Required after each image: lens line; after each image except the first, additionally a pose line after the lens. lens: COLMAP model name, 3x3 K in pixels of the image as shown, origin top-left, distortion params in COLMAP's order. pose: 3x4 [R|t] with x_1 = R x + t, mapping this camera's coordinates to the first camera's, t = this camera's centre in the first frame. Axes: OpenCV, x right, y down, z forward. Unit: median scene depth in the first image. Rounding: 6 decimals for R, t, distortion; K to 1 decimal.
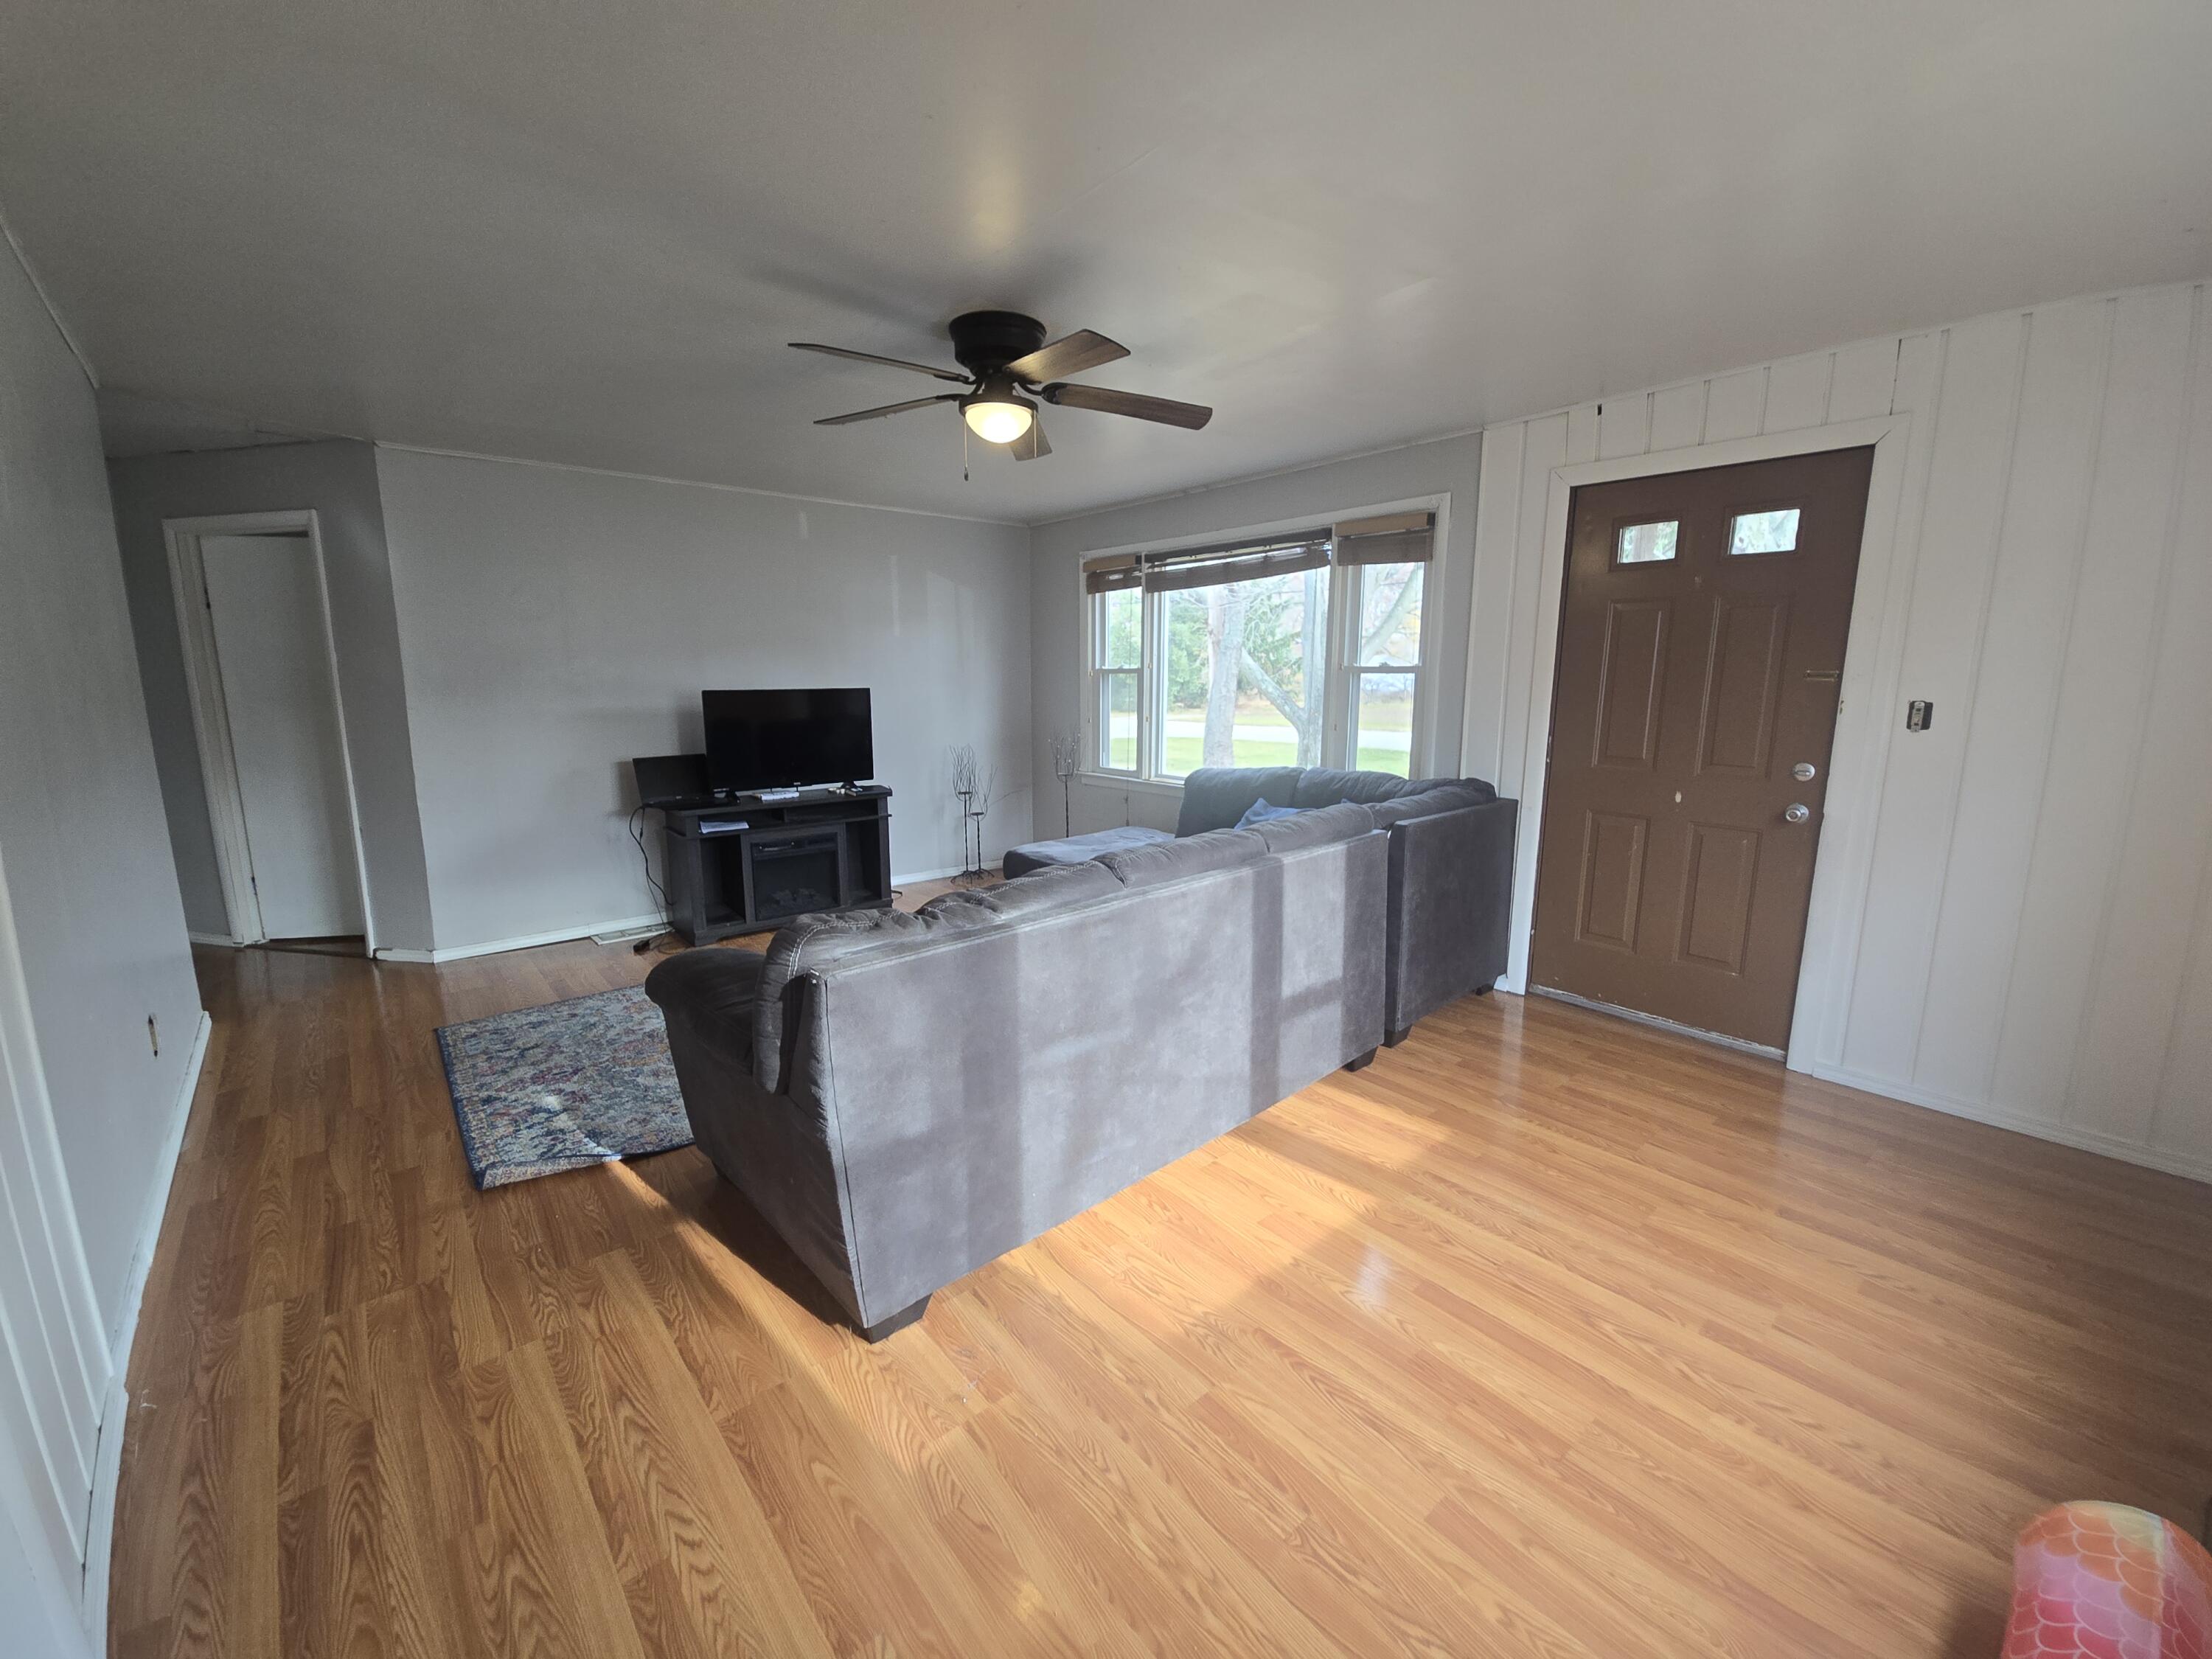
lens RADIAL K [[903.2, 0, 1108.8], [0, 903.2, 822.6], [0, 0, 1]] dist [0.008263, -0.004401]
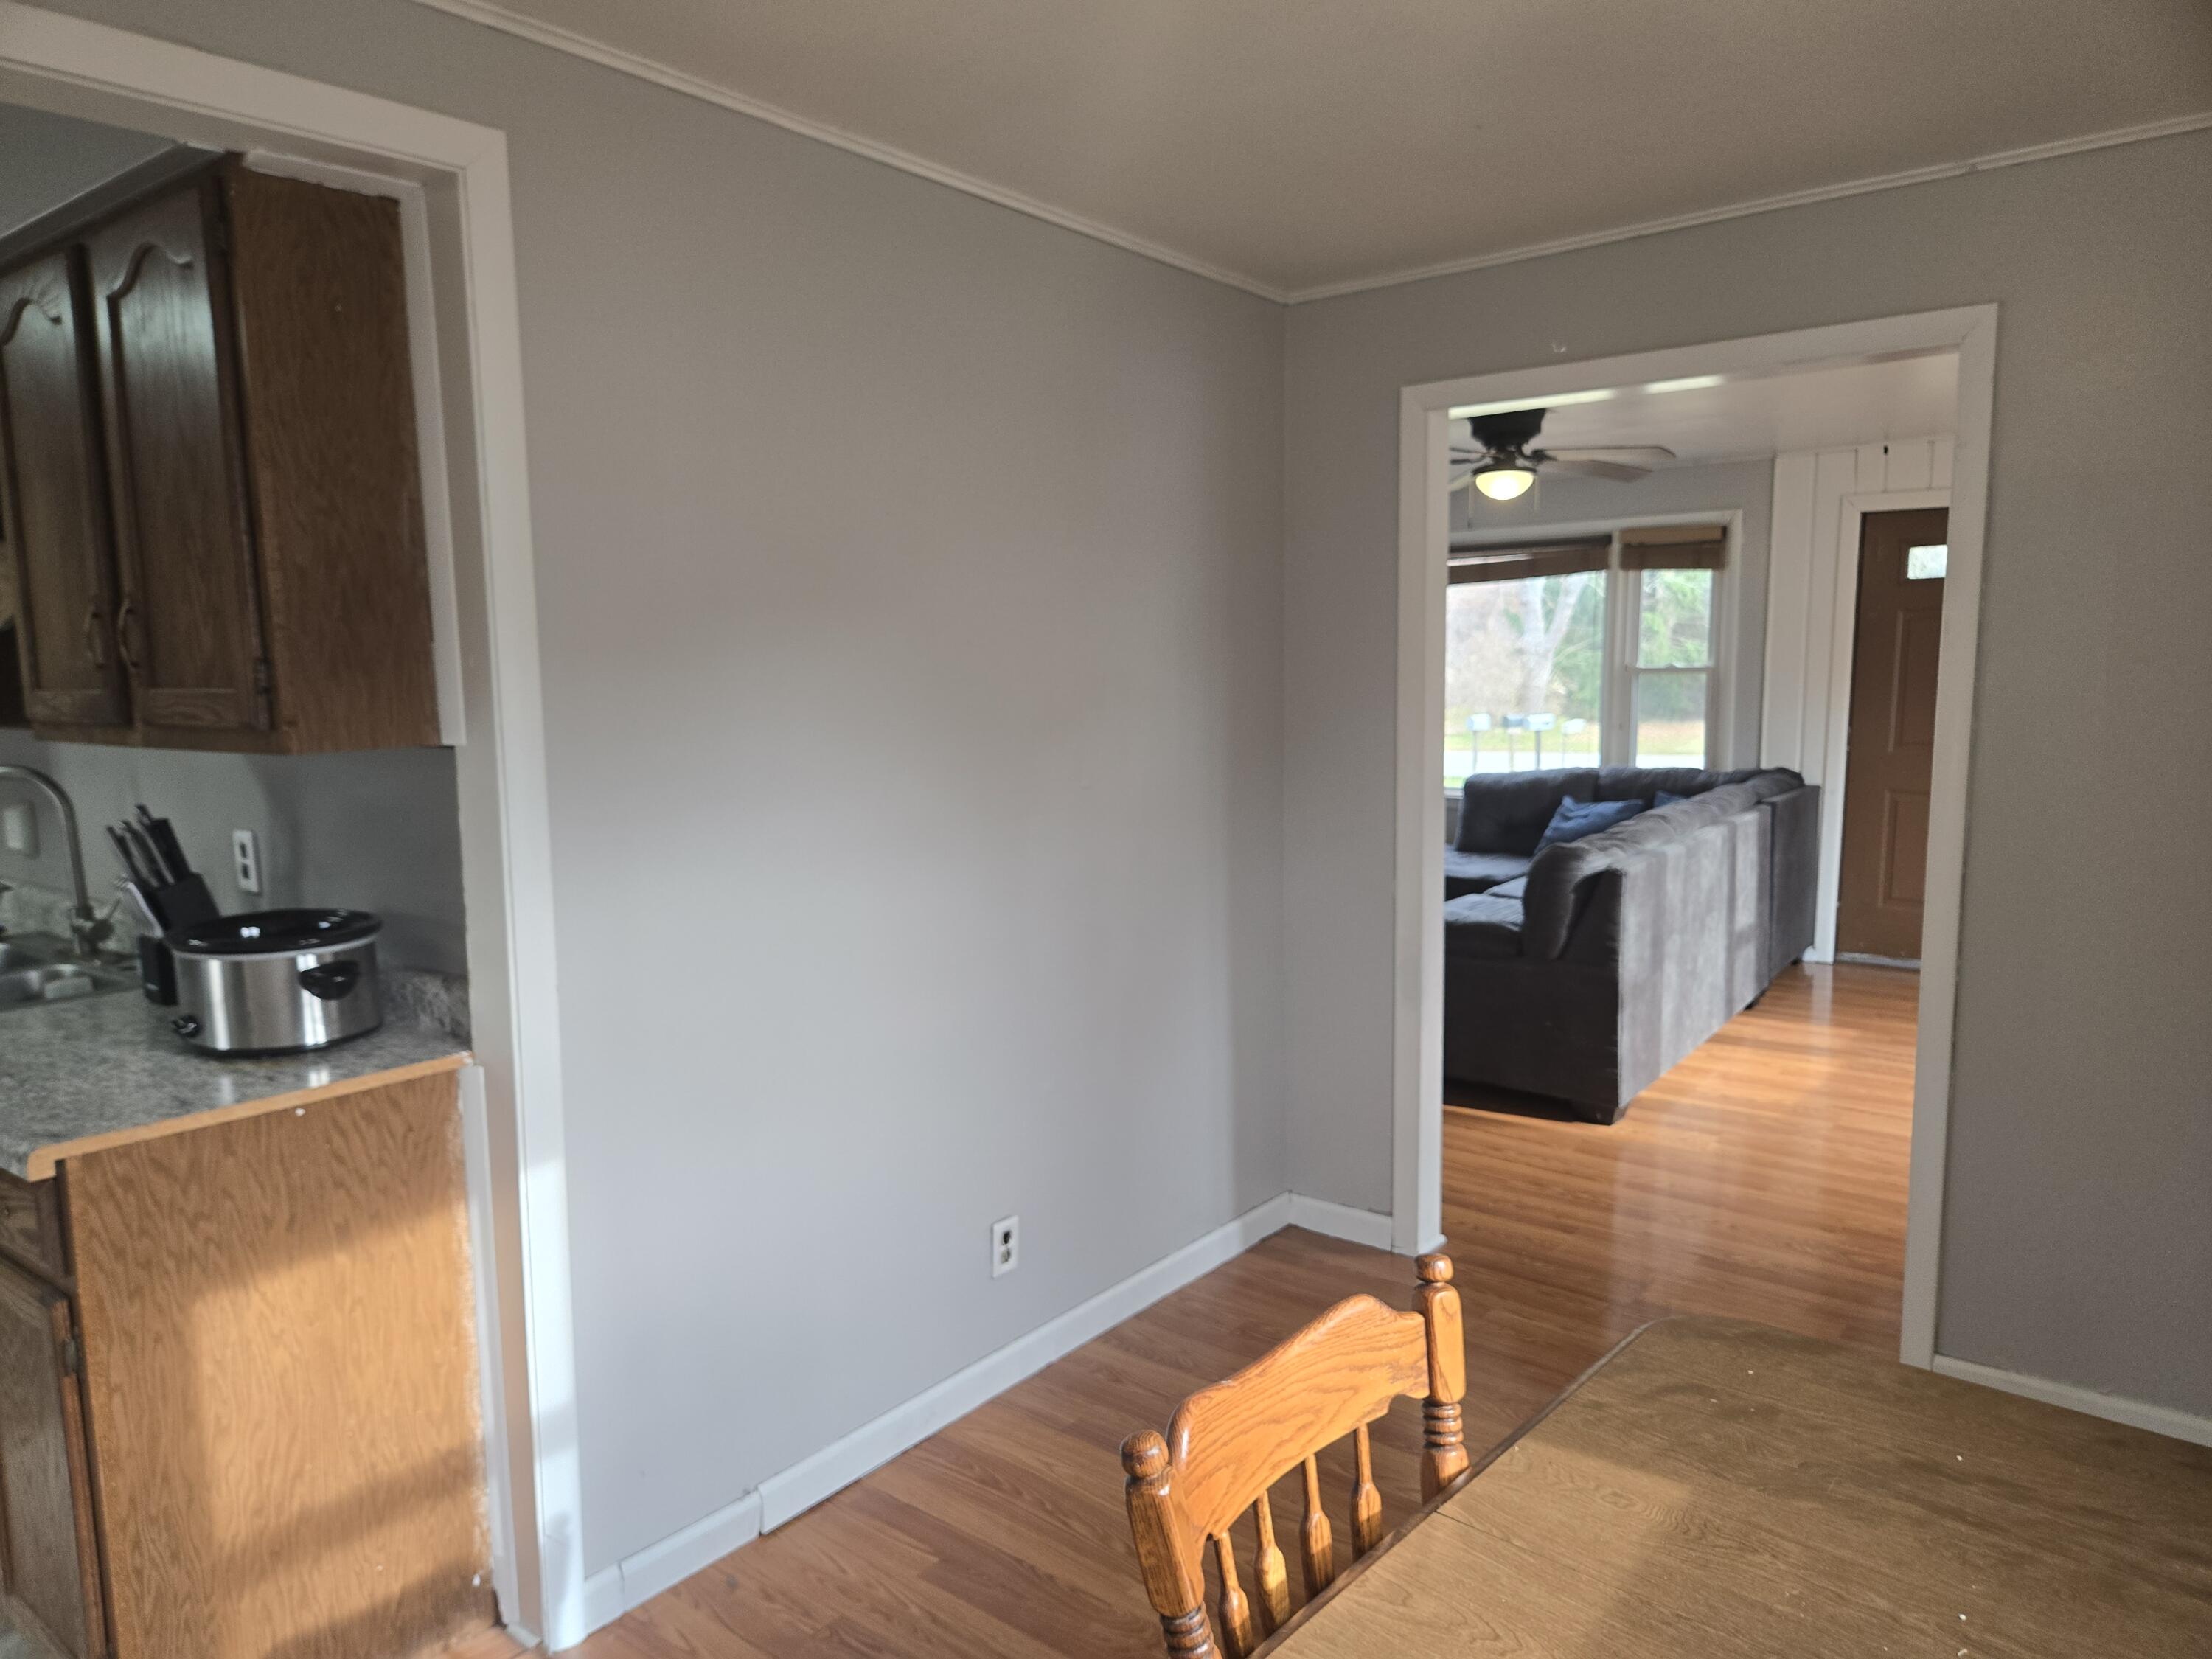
lens RADIAL K [[1485.7, 0, 1104.0], [0, 1485.7, 847.2], [0, 0, 1]] dist [0.072564, -0.068661]
pose [[0.983160, -0.038983, 0.178541, -1.024721], [0.046286, 0.998246, -0.036919, 0.107881], [-0.176788, 0.044562, 0.983240, -0.906257]]
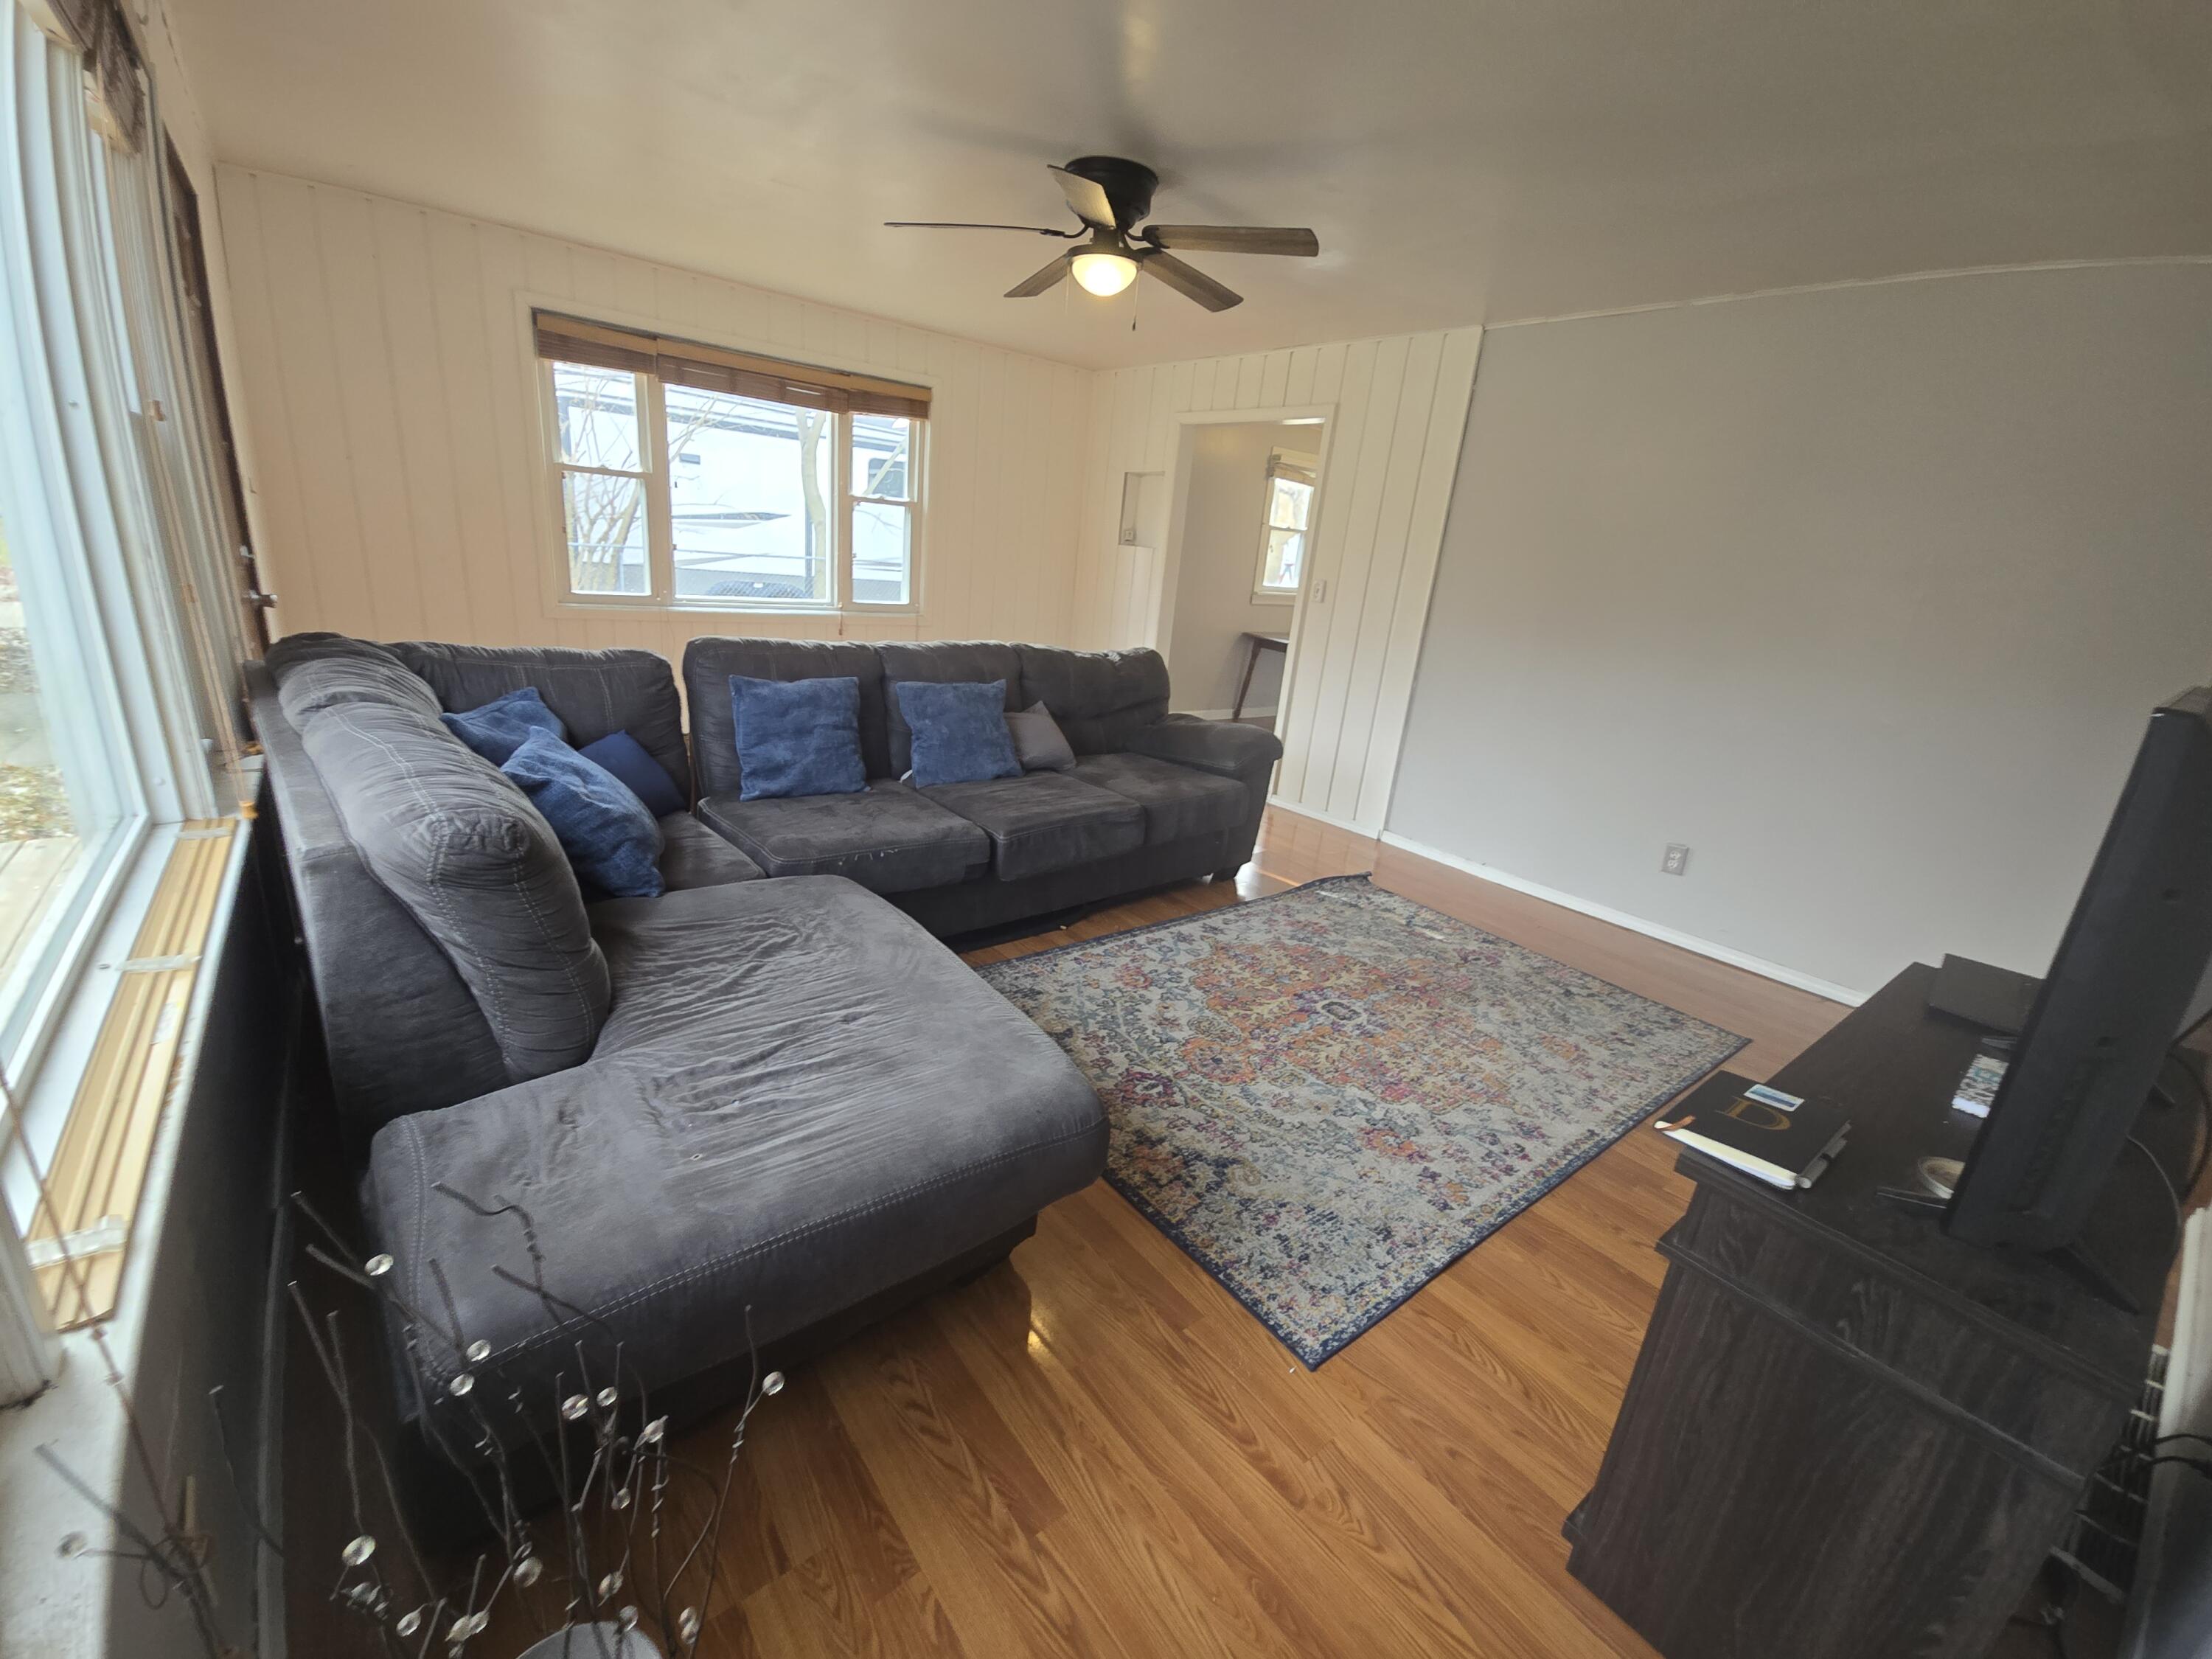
lens RADIAL K [[917.3, 0, 1100.7], [0, 917.3, 824.8], [0, 0, 1]] dist [0.002311, 0.000085]
pose [[-0.995163, -0.098062, 0.005859, -0.177668], [-0.084936, 0.888864, 0.450230, -0.345844], [-0.049359, 0.447555, -0.892893, 2.139621]]
